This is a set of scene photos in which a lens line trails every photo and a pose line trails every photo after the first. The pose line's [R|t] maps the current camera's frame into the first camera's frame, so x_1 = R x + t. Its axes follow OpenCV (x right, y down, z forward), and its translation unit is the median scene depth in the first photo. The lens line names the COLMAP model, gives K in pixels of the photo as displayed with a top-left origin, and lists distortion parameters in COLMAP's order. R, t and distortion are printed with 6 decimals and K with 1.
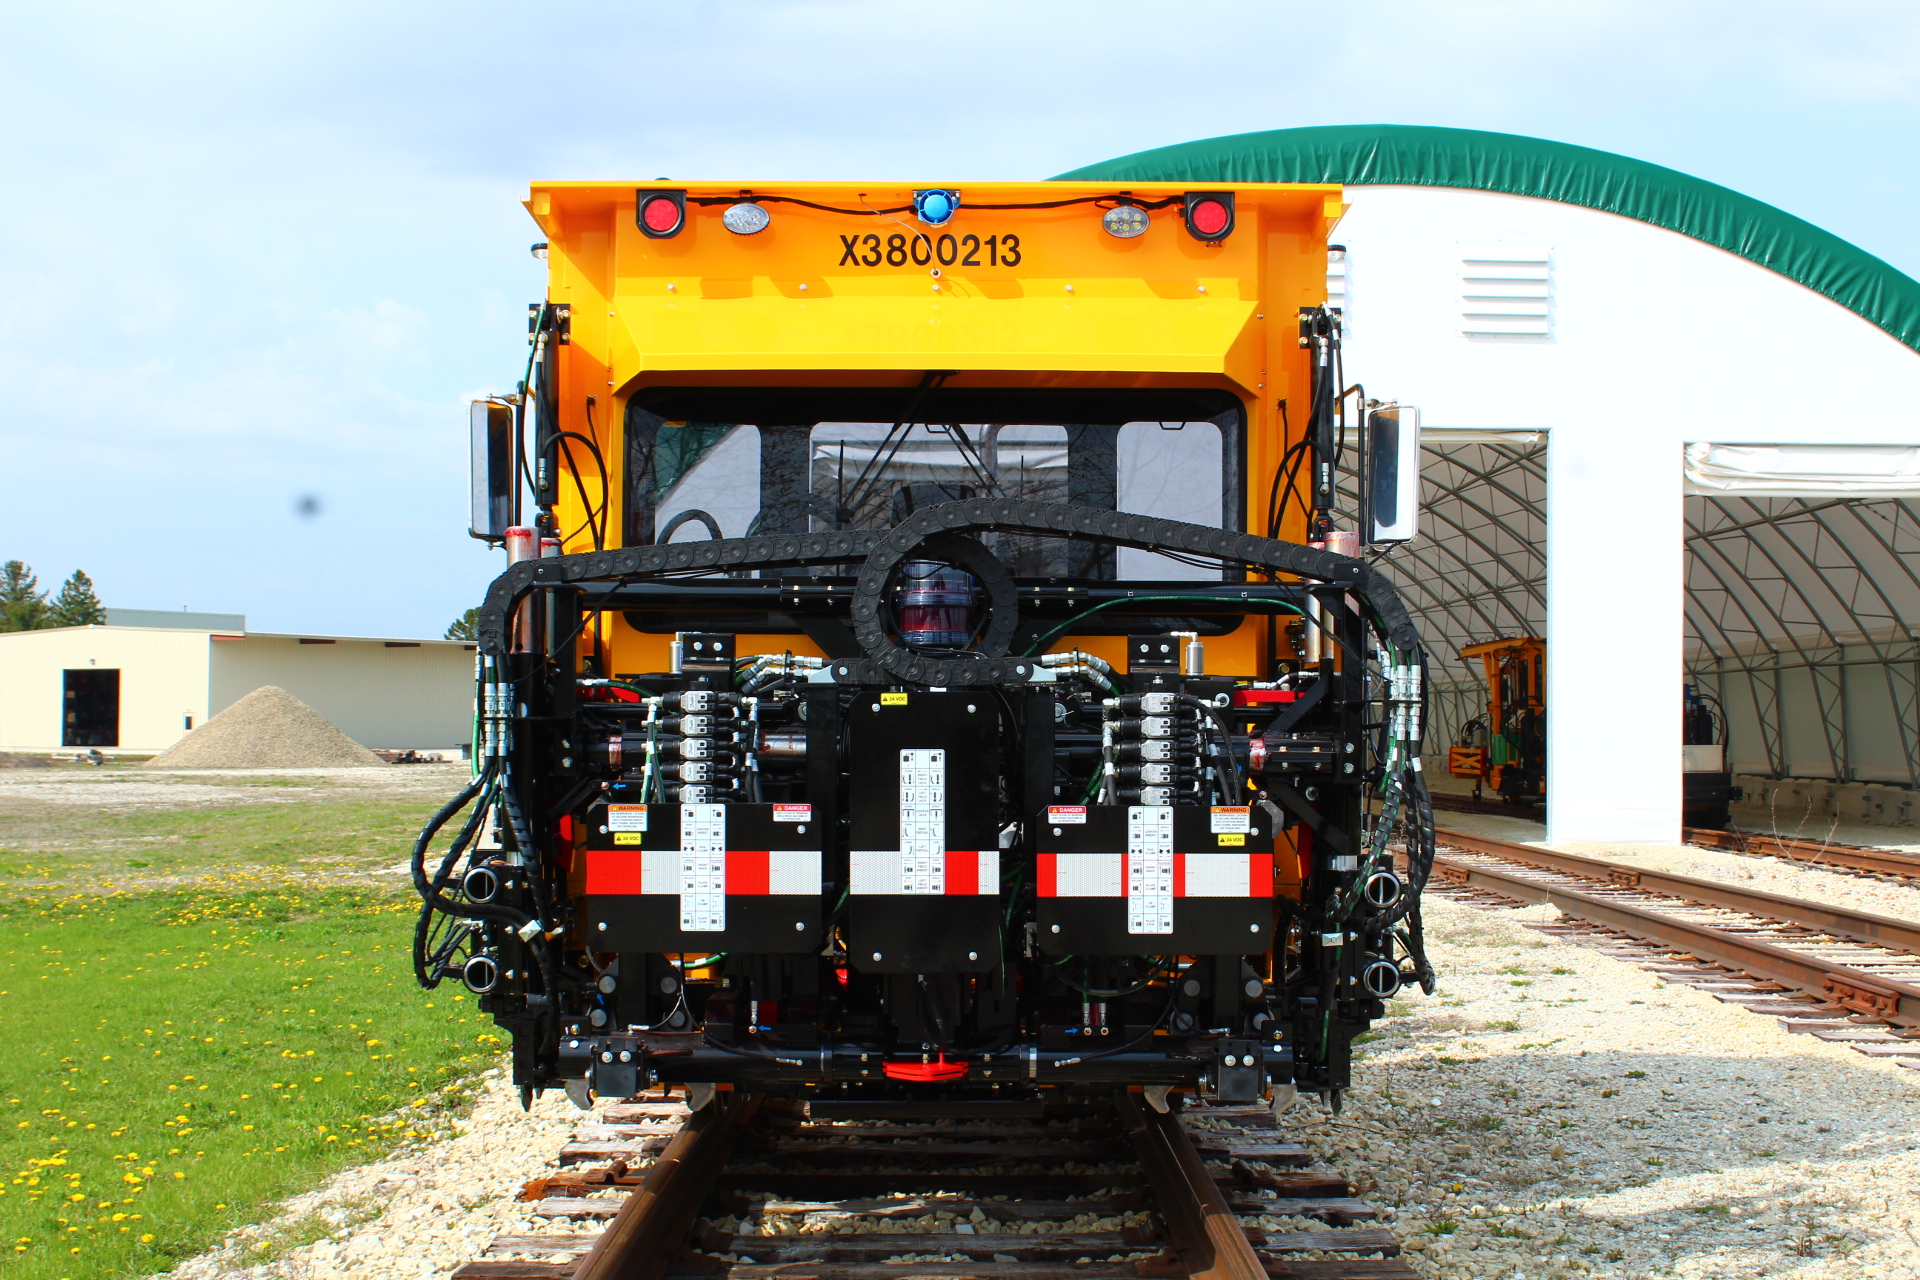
lens RADIAL K [[2522.9, 0, 960.2], [0, 2522.9, 590.4], [0, 0, 1]] dist [-0.024651, -0.012601]
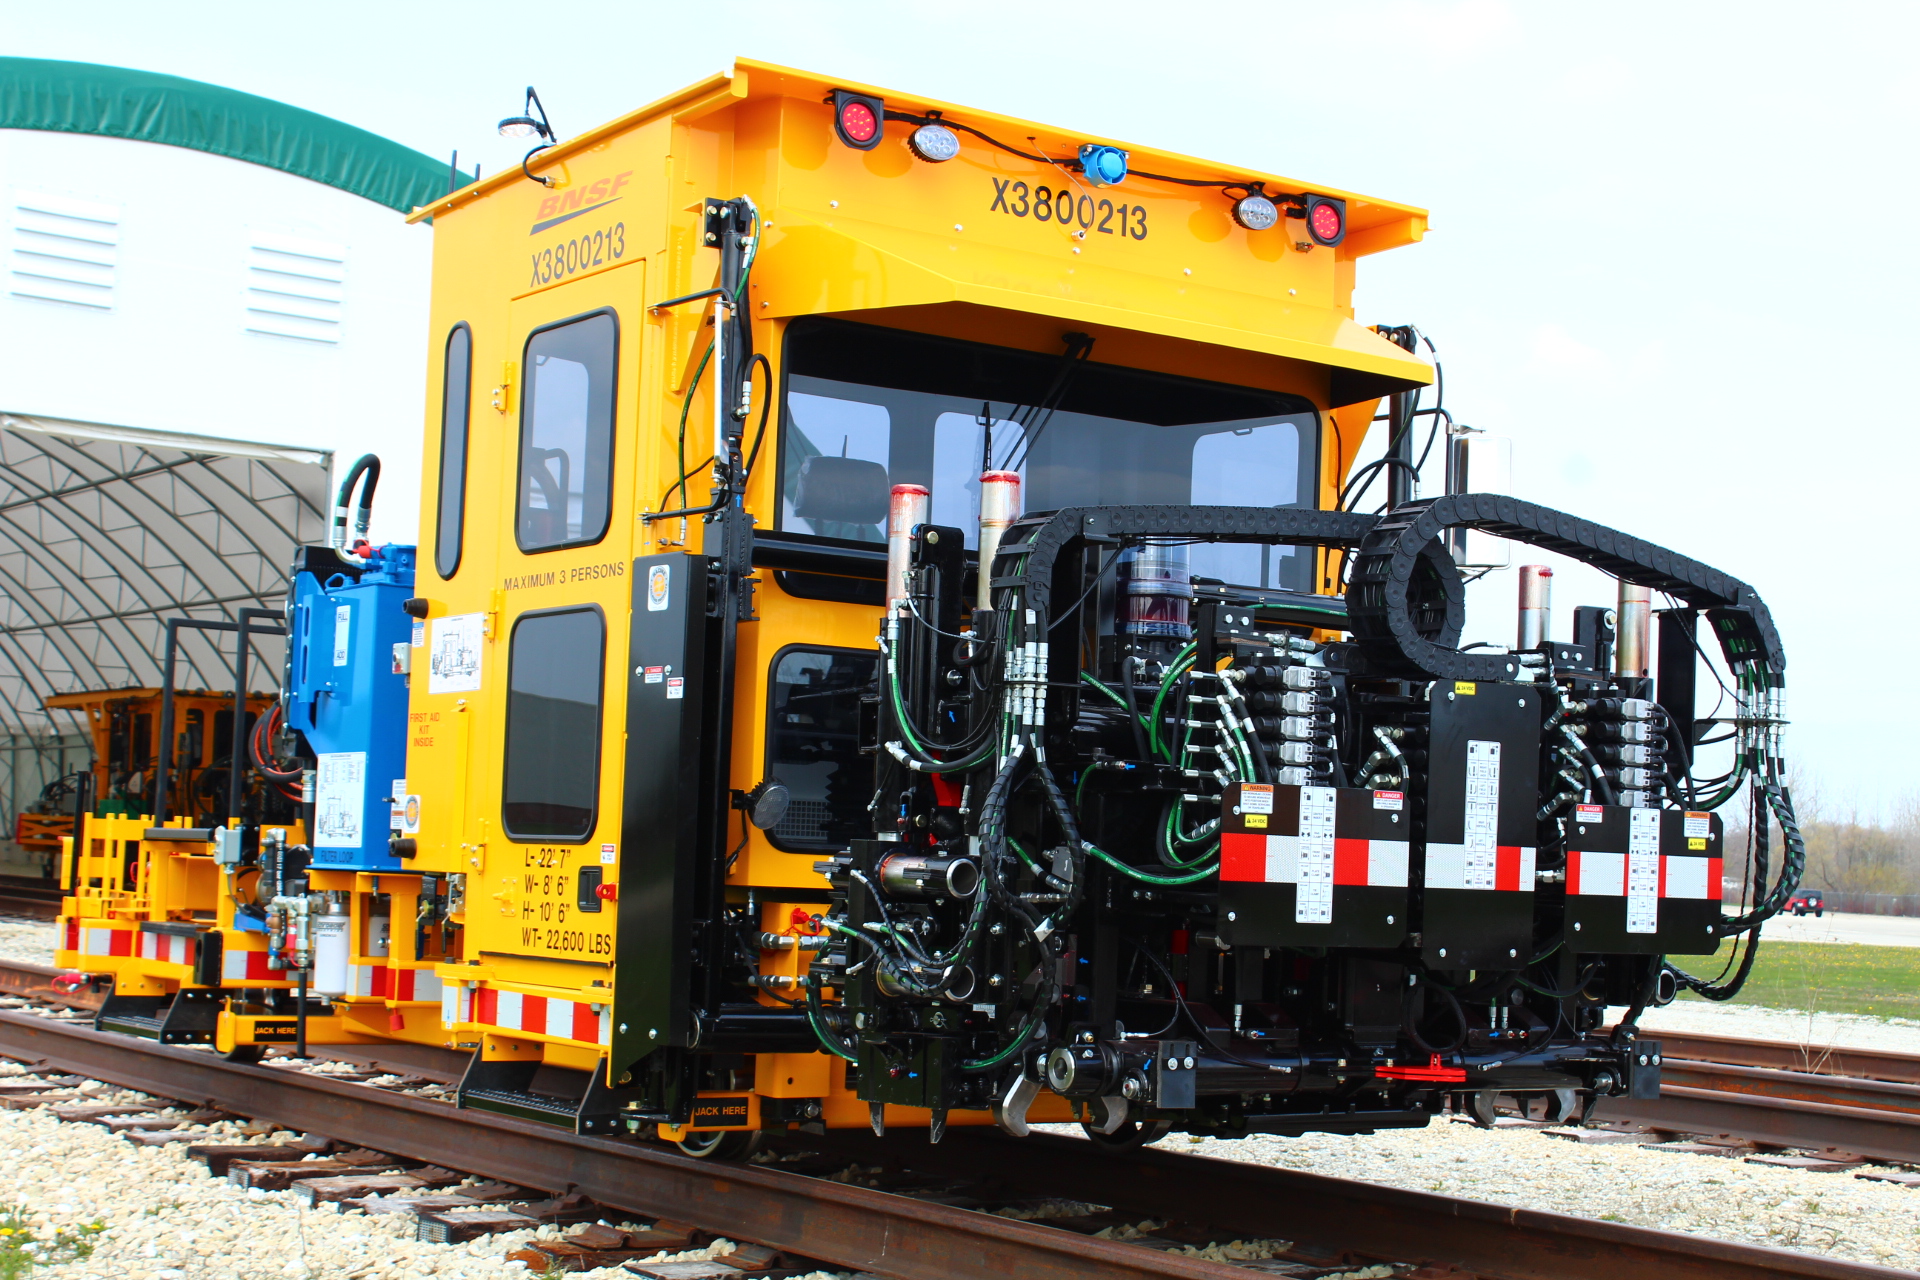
lens RADIAL K [[2937.7, 0, 960.0], [0, 2937.7, 640.0], [0, 0, 1]] dist [-0.044626, -0.128367]
pose [[0.818252, 0.073189, 0.570182, -0.832746], [-0.070217, 0.997160, -0.027229, 0.069264], [-0.570555, -0.017756, 0.821067, 0.184799]]
